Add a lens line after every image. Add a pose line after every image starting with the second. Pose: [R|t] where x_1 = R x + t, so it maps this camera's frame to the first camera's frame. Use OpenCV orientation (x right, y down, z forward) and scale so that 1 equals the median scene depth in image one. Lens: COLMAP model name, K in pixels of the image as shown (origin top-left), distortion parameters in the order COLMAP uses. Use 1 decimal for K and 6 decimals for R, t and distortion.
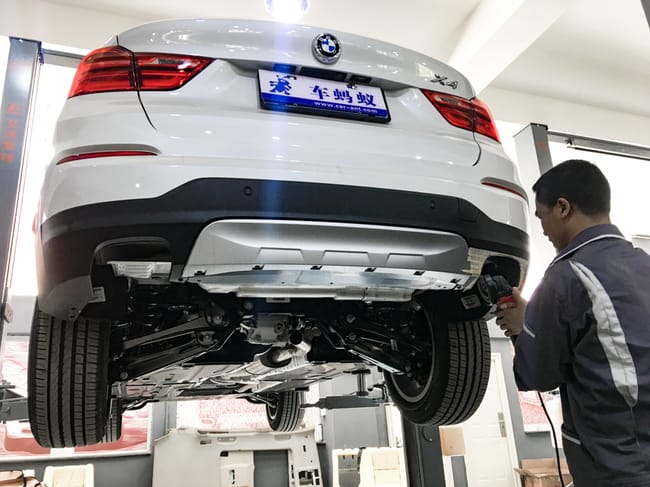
lens RADIAL K [[564.5, 0, 325.0], [0, 564.5, 243.5], [0, 0, 1]] dist [-0.001626, -0.000012]
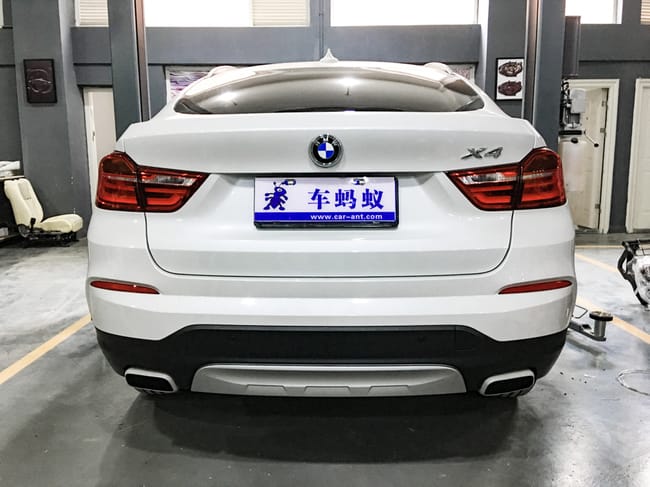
lens RADIAL K [[560.6, 0, 323.4], [0, 560.6, 239.9], [0, 0, 1]] dist [0.005121, -0.003958]
pose [[0.939210, 0.103363, -0.327415, 0.307037], [0.062043, 0.886817, 0.457938, -0.629243], [0.337691, -0.450414, 0.826494, 0.201520]]
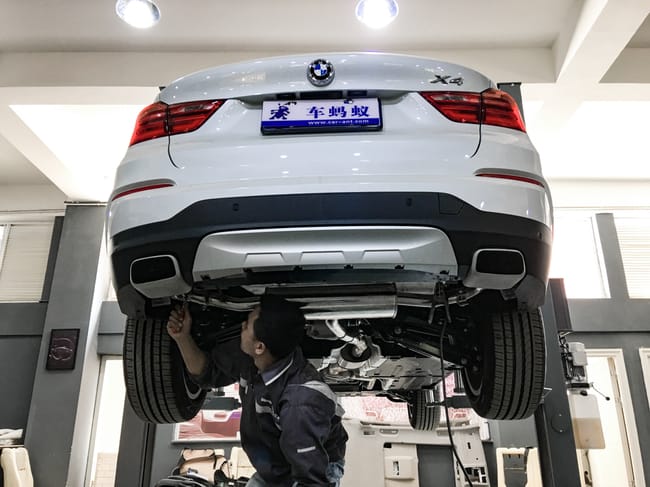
lens RADIAL K [[553.1, 0, 322.8], [0, 553.1, 244.3], [0, 0, 1]] dist [0.008127, -0.001224]
pose [[0.932731, -0.074349, -0.352823, 0.372187], [0.070482, 0.997229, -0.023813, 0.022386], [0.353616, -0.002657, 0.935387, -0.029782]]
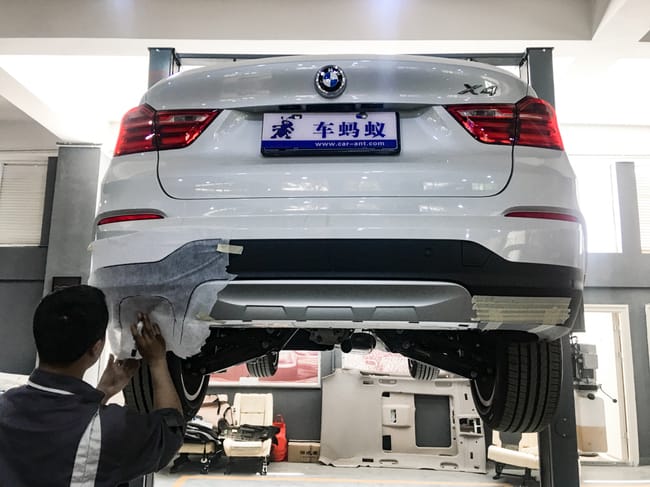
lens RADIAL K [[547.8, 0, 312.5], [0, 547.8, 243.7], [0, 0, 1]] dist [0.006525, 0.003745]
pose [[0.926054, 0.007928, -0.377308, 0.332177], [0.057730, 0.985037, 0.162389, -0.226996], [0.372949, -0.172163, 0.911739, 0.087547]]
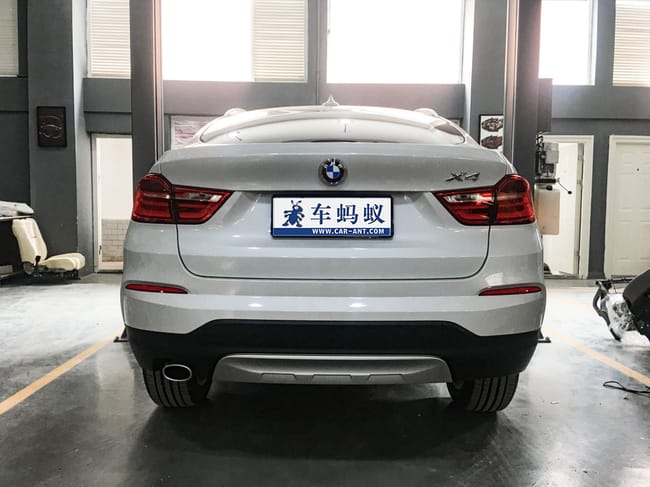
lens RADIAL K [[536.6, 0, 330.6], [0, 536.6, 241.3], [0, 0, 1]] dist [0.001995, 0.000266]
pose [[0.946305, 0.090100, -0.310465, 0.327644], [0.040428, 0.919853, 0.390174, -0.623539], [0.320737, -0.381775, 0.866819, 0.069380]]
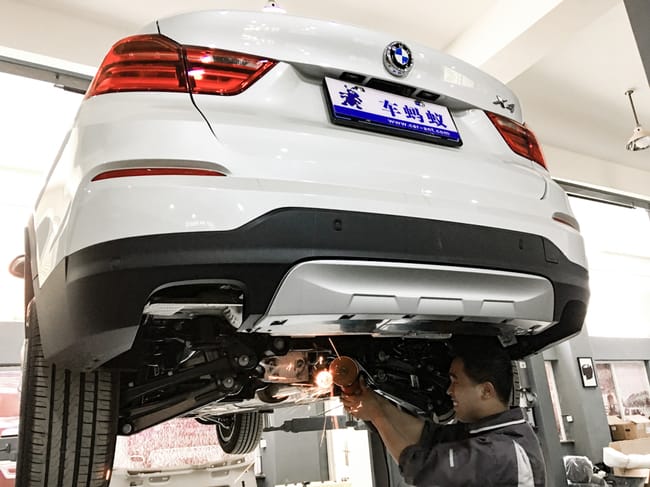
lens RADIAL K [[560.6, 0, 323.4], [0, 560.6, 239.9], [0, 0, 1]] dist [0.005121, -0.003958]
pose [[0.987189, 0.033389, 0.156020, -0.239357], [-0.032781, 0.999442, -0.006465, -0.054574], [-0.156149, 0.001268, 0.987733, 0.157207]]
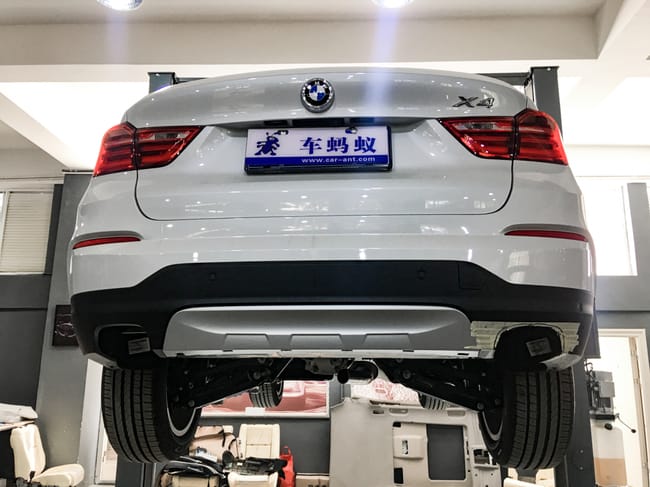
lens RADIAL K [[542.0, 0, 325.0], [0, 542.0, 243.5], [0, 0, 1]] dist [0.007778, -0.012719]
pose [[0.922166, -0.019440, -0.386306, 0.350695], [0.068291, 0.991229, 0.113140, -0.206164], [0.380718, -0.130715, 0.915406, 0.171036]]
